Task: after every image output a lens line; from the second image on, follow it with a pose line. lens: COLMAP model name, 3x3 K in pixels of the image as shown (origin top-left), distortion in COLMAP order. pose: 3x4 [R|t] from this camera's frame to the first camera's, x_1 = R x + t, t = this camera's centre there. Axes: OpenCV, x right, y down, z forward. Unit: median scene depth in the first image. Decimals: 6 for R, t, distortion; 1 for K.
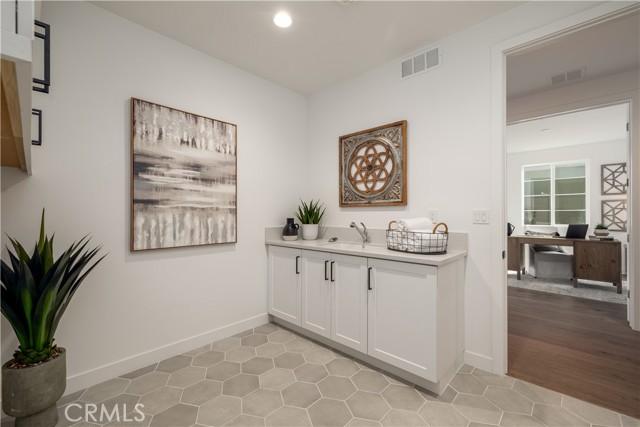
lens RADIAL K [[281.0, 0, 315.4], [0, 281.0, 212.8], [0, 0, 1]] dist [0.000894, 0.000809]
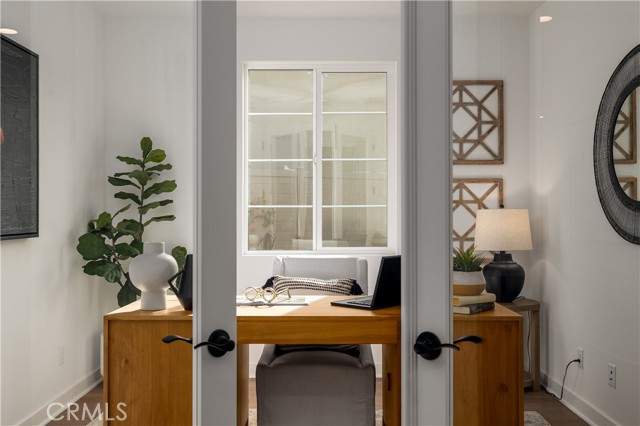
lens RADIAL K [[604.9, 0, 313.7], [0, 604.9, 211.4], [0, 0, 1]] dist [0.006956, 0.000000]
pose [[0.739883, 0.003672, 0.672726, 0.404651], [-0.002549, 0.999993, -0.002655, 0.000539], [-0.672731, 0.000249, 0.739887, 0.533237]]
